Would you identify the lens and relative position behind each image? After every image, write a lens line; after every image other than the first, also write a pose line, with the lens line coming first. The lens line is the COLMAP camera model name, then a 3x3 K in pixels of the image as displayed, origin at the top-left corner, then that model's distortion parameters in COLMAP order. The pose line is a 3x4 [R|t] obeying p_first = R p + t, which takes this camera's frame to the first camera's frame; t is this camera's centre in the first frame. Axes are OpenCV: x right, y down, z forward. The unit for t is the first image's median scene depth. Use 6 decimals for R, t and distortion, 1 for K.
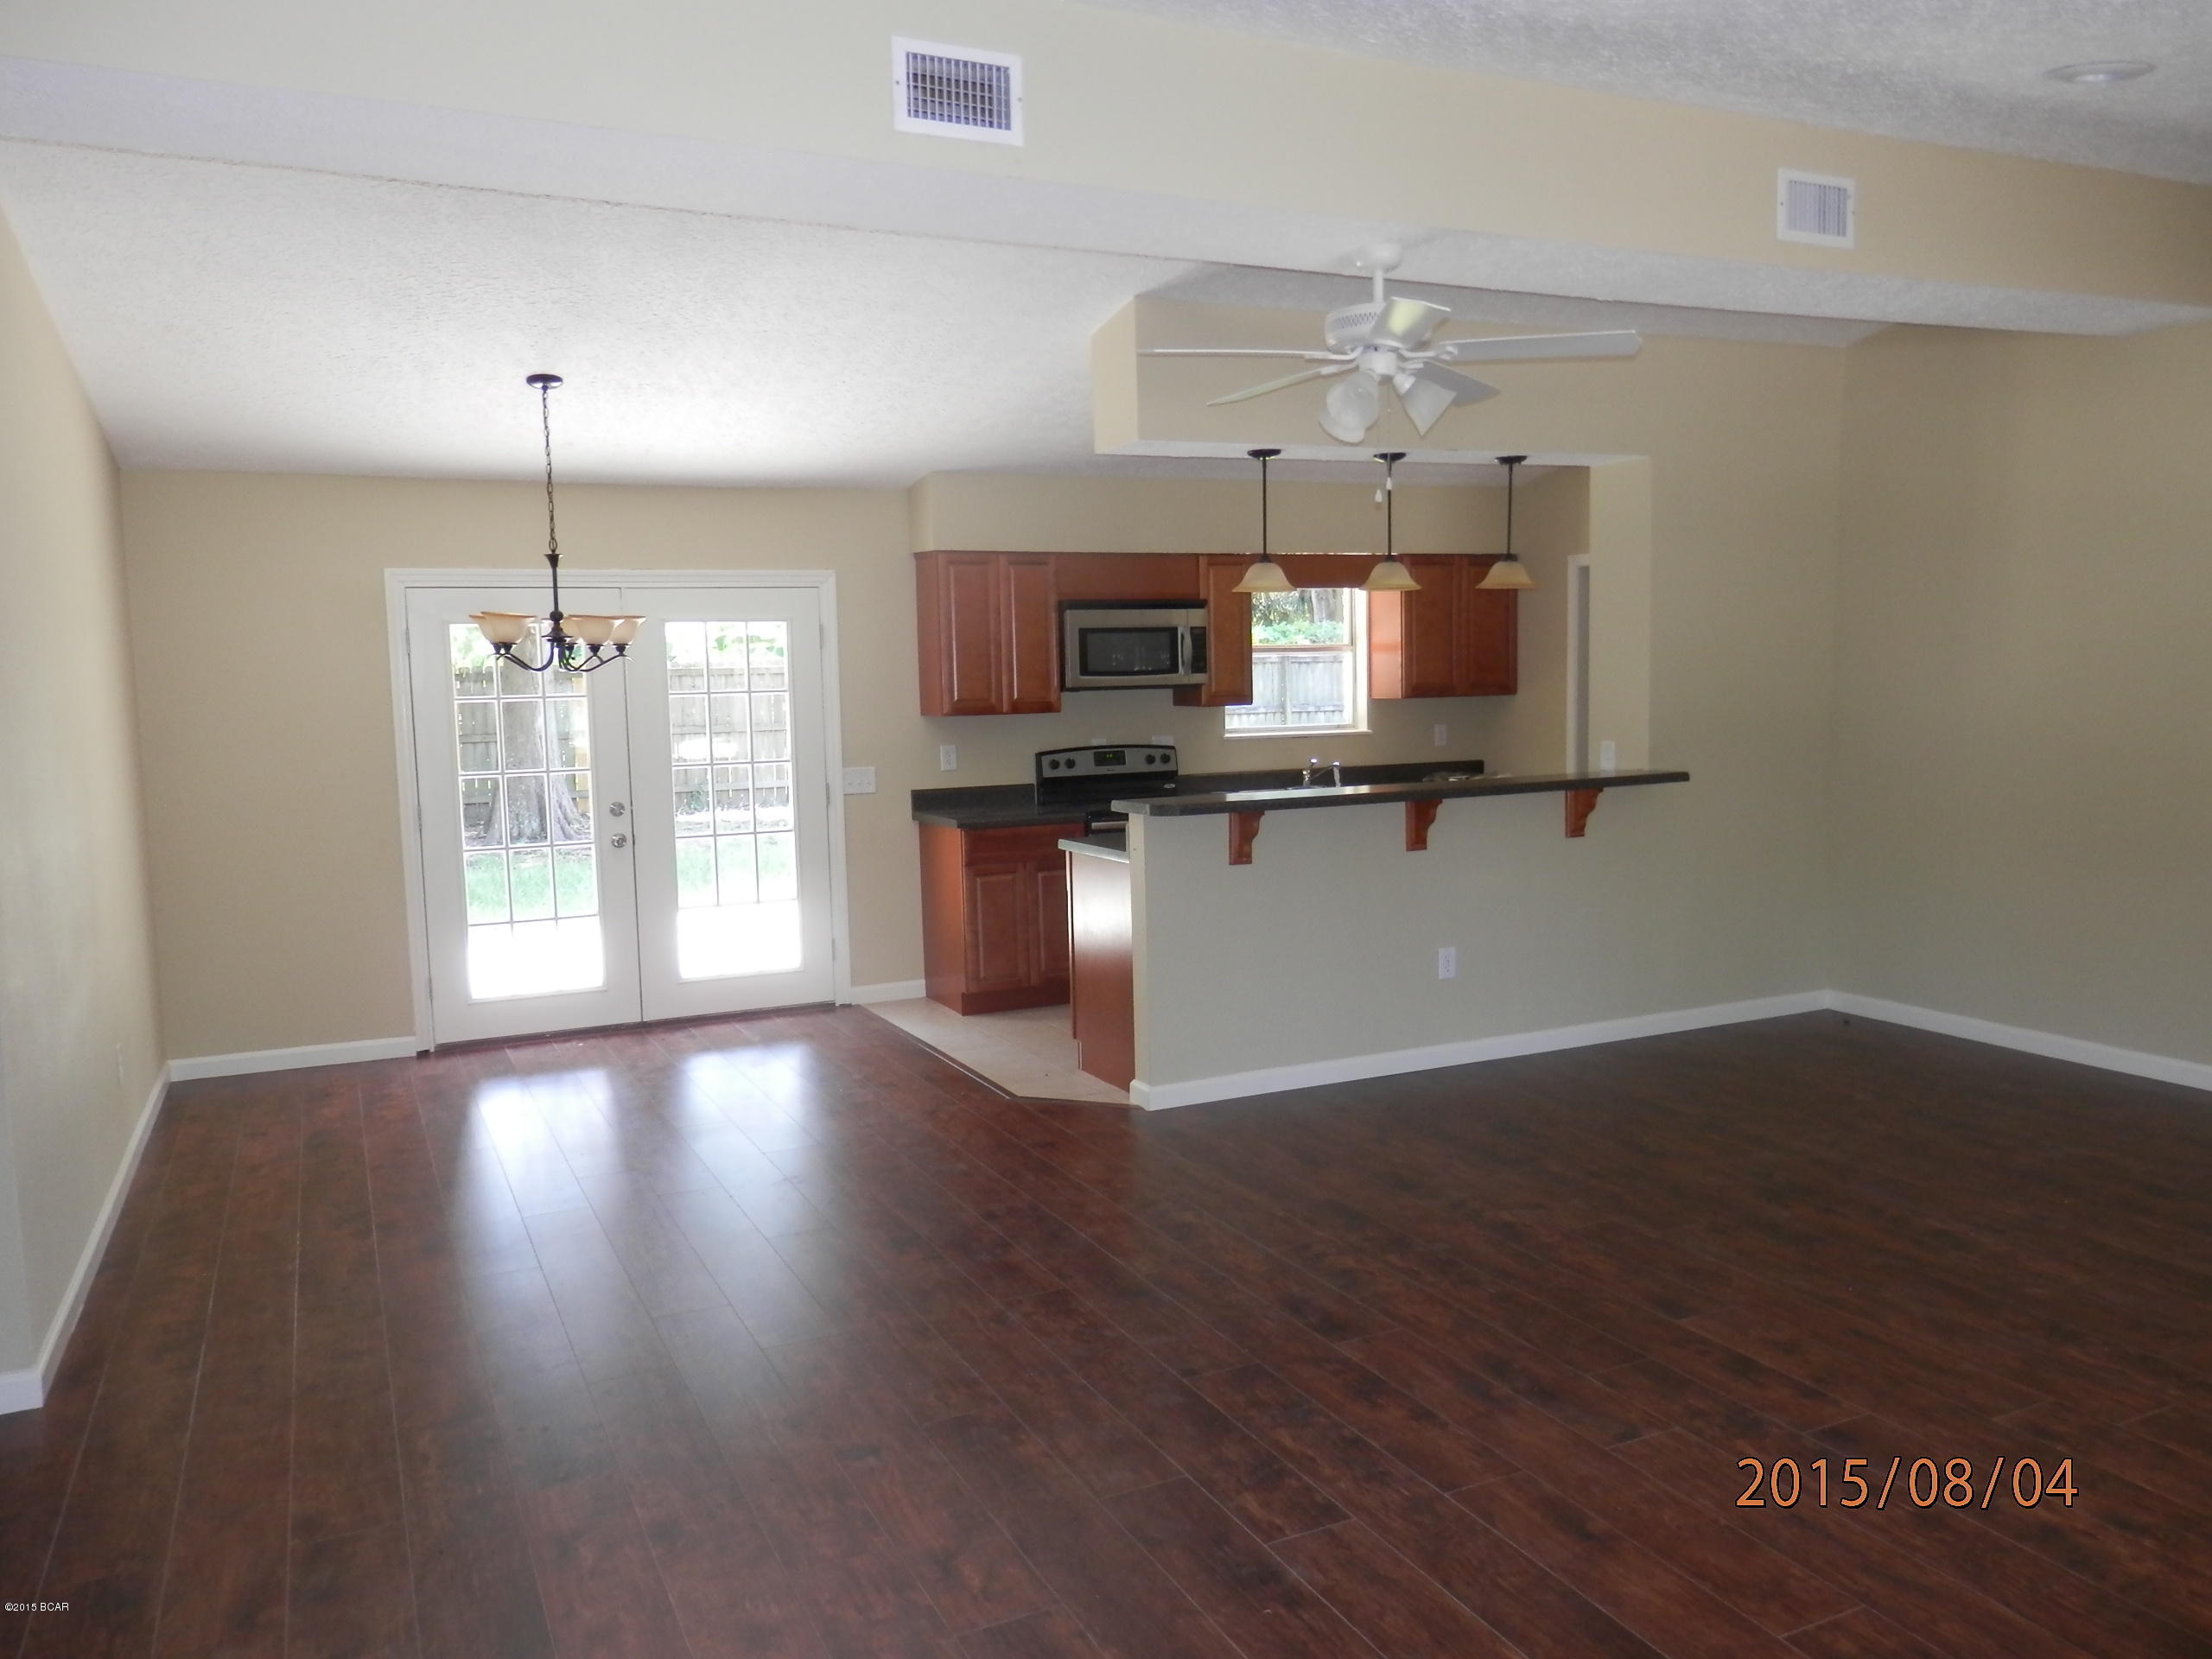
lens RADIAL K [[1633.2, 0, 1115.7], [0, 1633.2, 829.4], [0, 0, 1]] dist [0.010336, -0.004002]
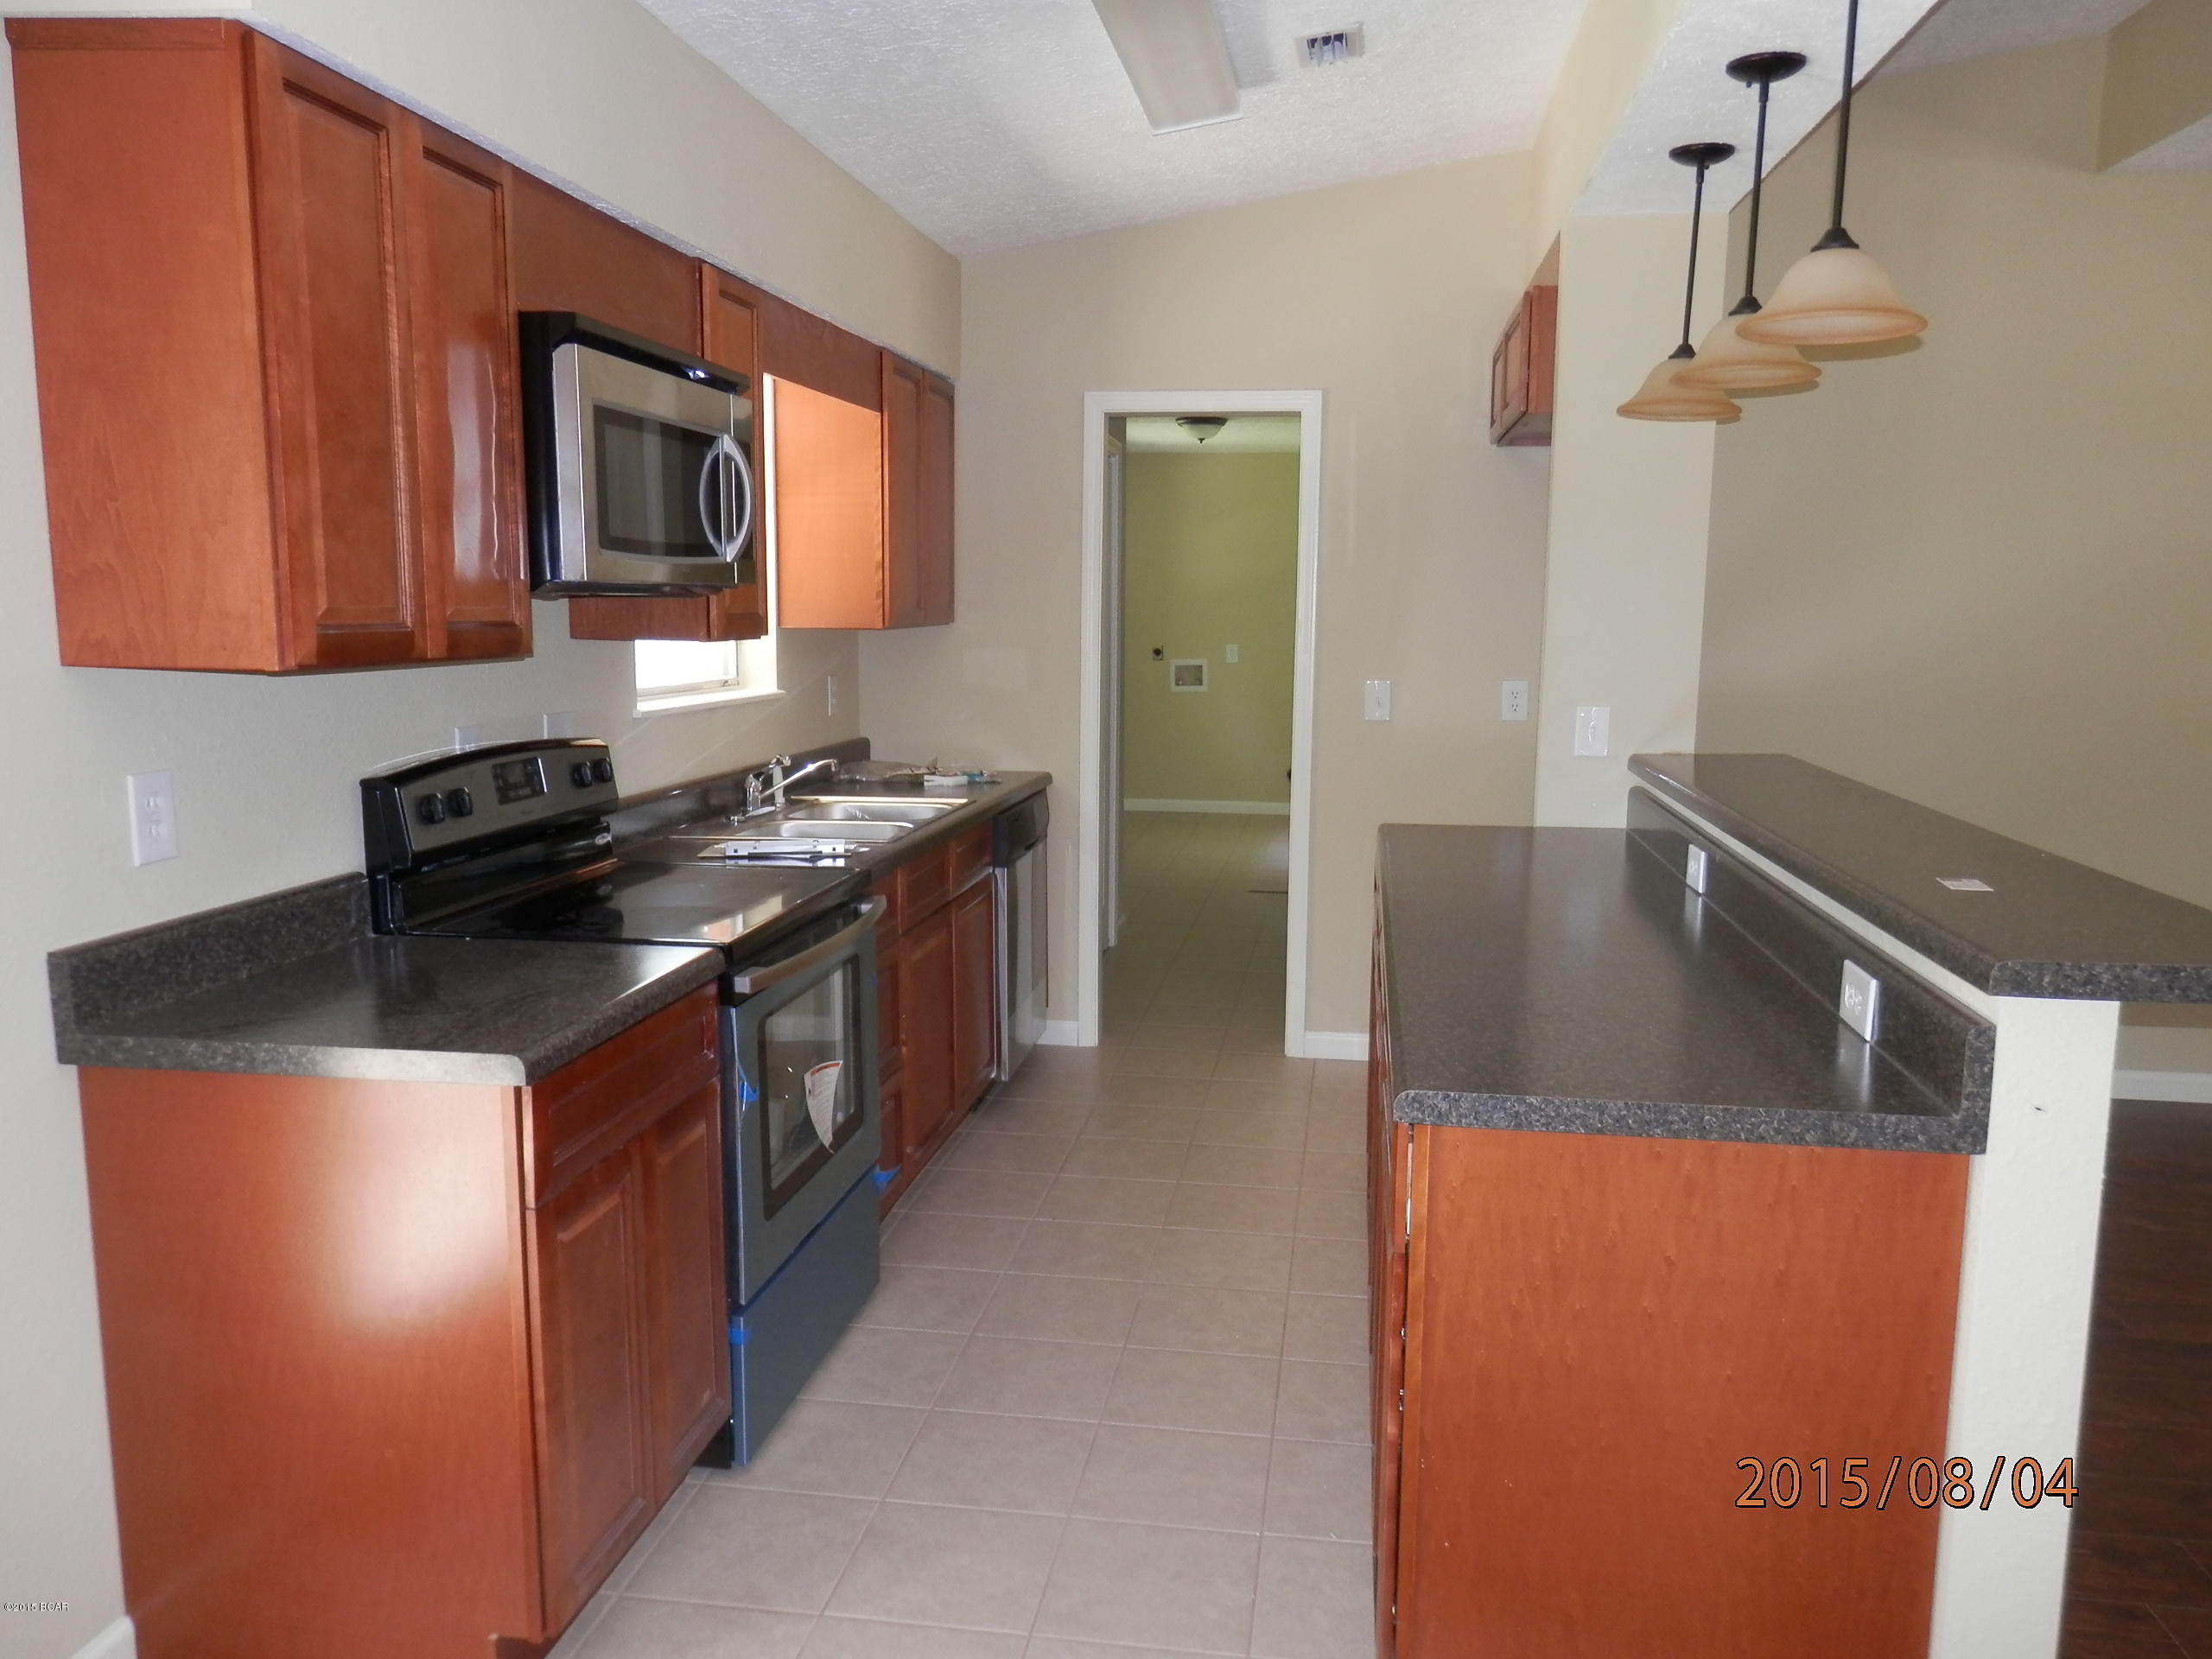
lens RADIAL K [[1633.2, 0, 1115.7], [0, 1633.2, 829.4], [0, 0, 1]] dist [0.010336, -0.004002]
pose [[0.564064, -0.090434, 0.820764, -0.401063], [0.061342, 0.995827, 0.067566, -0.084908], [-0.823449, 0.012236, 0.567258, 1.164928]]
